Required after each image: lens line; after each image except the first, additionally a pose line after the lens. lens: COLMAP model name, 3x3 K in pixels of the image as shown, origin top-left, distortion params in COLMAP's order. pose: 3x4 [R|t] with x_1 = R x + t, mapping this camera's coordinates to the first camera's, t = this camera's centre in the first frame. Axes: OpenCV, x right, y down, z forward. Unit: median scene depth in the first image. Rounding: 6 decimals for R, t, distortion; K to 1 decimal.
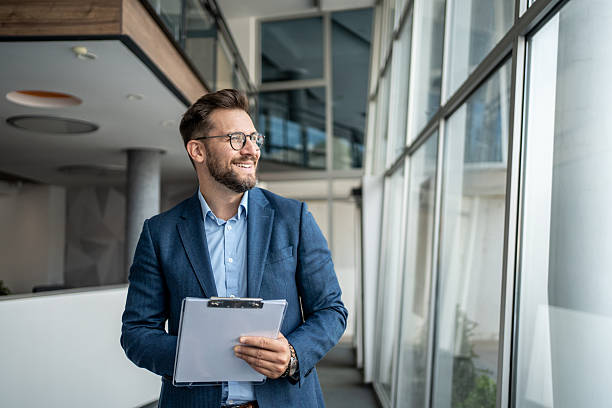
lens RADIAL K [[632.1, 0, 306.0], [0, 632.1, 204.0], [0, 0, 1]] dist [-0.009738, 0.018910]
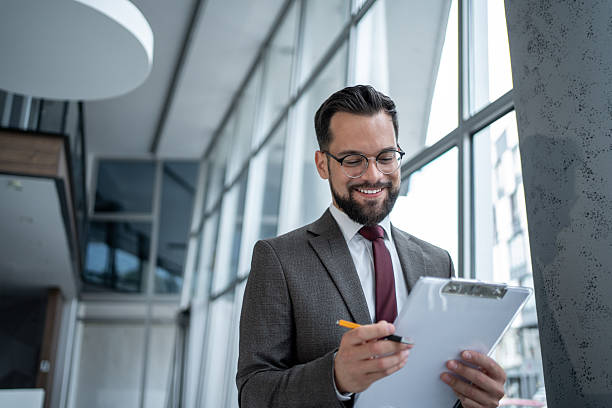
lens RADIAL K [[627.4, 0, 315.5], [0, 627.4, 187.4], [0, 0, 1]] dist [-0.015117, 0.011753]
pose [[0.931294, 0.113969, 0.345980, -0.145190], [-0.028537, 0.969703, -0.242615, 0.036110], [-0.363148, 0.216073, 0.906331, -0.238988]]
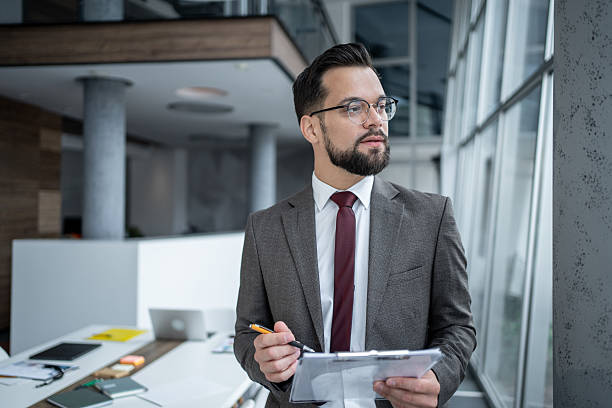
lens RADIAL K [[632.1, 0, 306.0], [0, 632.1, 204.0], [0, 0, 1]] dist [-0.009738, 0.018910]
pose [[0.992531, 0.014669, -0.121111, -0.022054], [-0.005828, 0.997312, 0.073035, -0.022912], [0.121857, -0.071784, 0.989948, -0.266422]]
